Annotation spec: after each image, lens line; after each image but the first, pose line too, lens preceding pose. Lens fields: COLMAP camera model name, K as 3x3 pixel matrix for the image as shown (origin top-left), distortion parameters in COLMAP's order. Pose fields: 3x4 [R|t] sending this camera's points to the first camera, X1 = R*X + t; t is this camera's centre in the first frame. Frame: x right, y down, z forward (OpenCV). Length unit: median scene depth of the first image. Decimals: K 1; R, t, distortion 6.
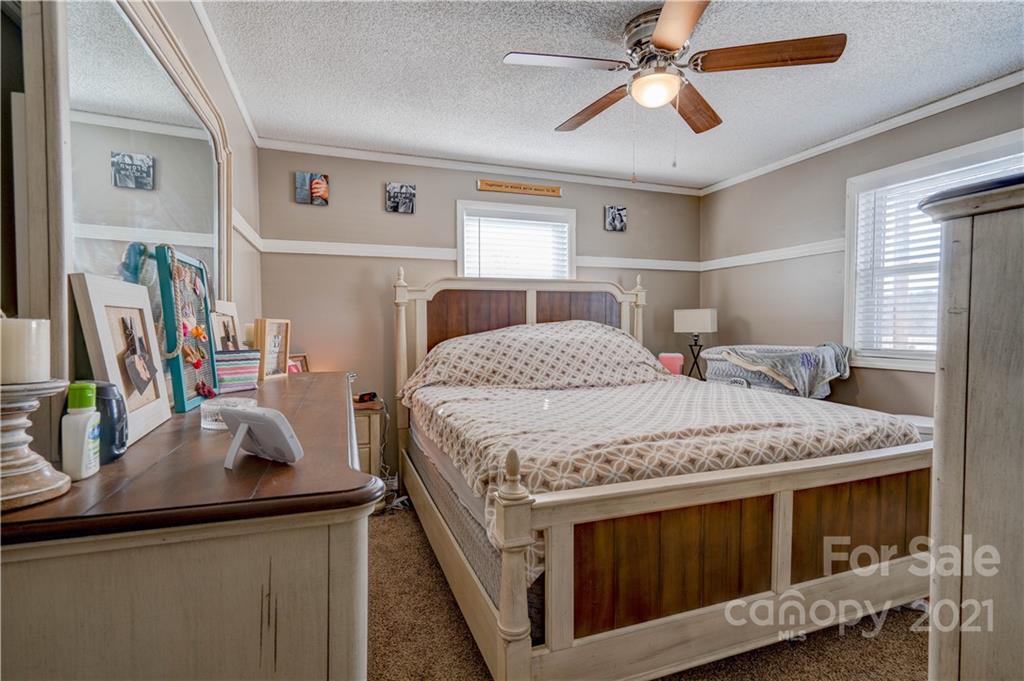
lens RADIAL K [[461.2, 0, 503.1], [0, 461.2, 338.5], [0, 0, 1]] dist [-0.001898, 0.000625]
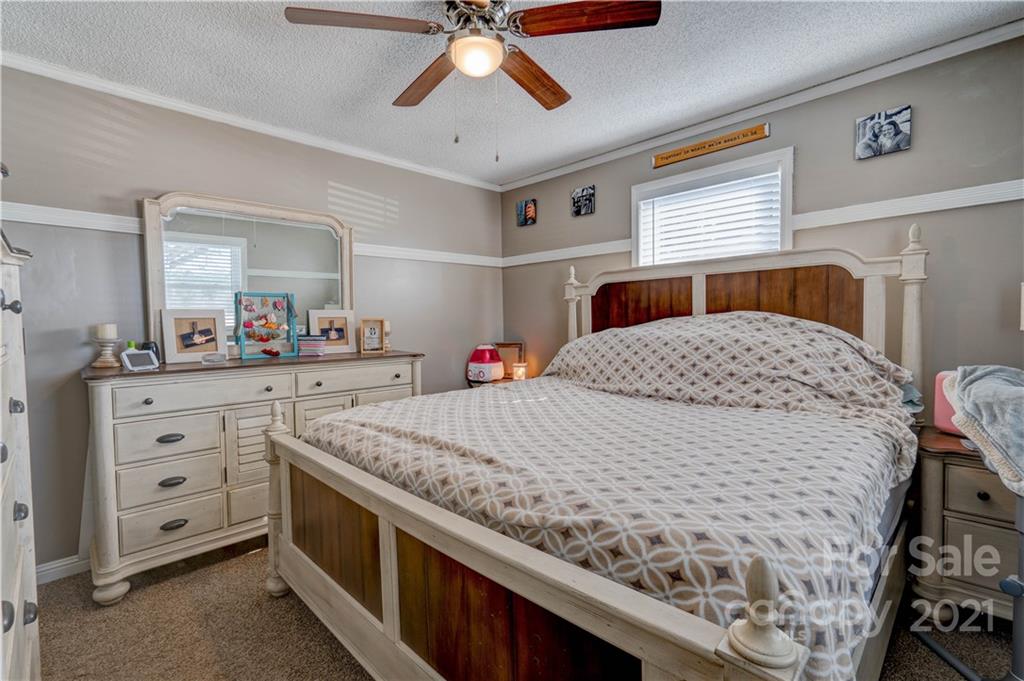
lens RADIAL K [[466.7, 0, 511.7], [0, 466.7, 324.1], [0, 0, 1]] dist [0.027797, 0.000298]
pose [[0.438396, 0.004961, -0.898768, 0.667934], [-0.013783, 0.999904, -0.001203, -0.014755], [0.898676, 0.012915, 0.438422, 0.368142]]
